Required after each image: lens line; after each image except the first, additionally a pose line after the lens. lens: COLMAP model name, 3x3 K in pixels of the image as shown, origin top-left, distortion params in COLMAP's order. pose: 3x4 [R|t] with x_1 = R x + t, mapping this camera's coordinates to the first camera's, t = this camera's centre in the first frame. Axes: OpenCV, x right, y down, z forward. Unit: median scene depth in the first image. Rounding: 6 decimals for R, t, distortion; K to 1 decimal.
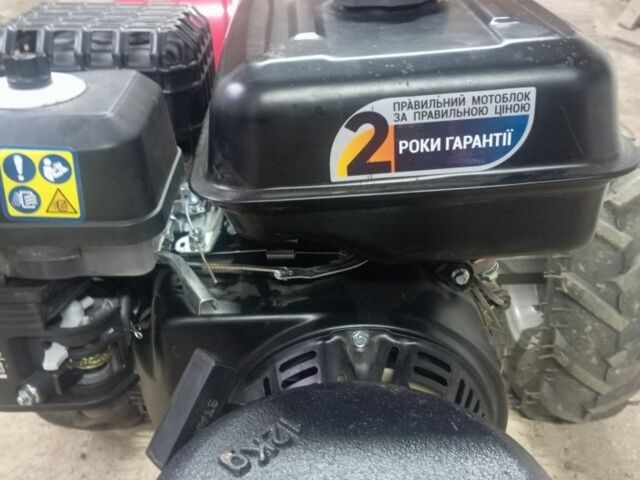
lens RADIAL K [[691.0, 0, 320.0], [0, 691.0, 240.0], [0, 0, 1]] dist [0.086519, -0.179059]
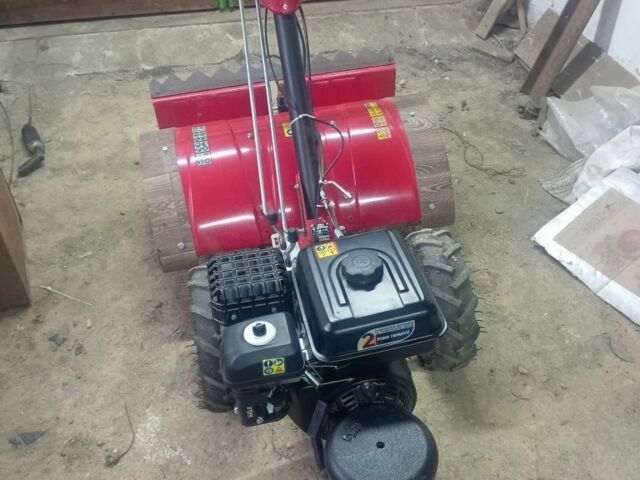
lens RADIAL K [[684.8, 0, 314.0], [0, 684.8, 241.8], [0, 0, 1]] dist [0.091082, -0.188533]
pose [[0.985180, -0.138274, 0.101488, -0.387002], [0.119459, 0.977738, 0.172502, -1.013108], [-0.123082, -0.157822, 0.979767, -1.809095]]
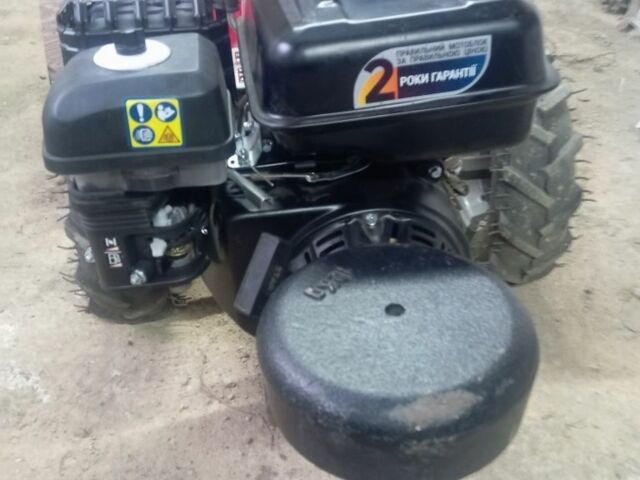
lens RADIAL K [[684.8, 0, 314.0], [0, 684.8, 241.8], [0, 0, 1]] dist [0.091082, -0.188533]
pose [[0.993989, -0.078045, 0.076782, -0.170543], [0.068370, 0.990241, 0.121441, 0.009676], [-0.085511, -0.115462, 0.989624, -0.383182]]
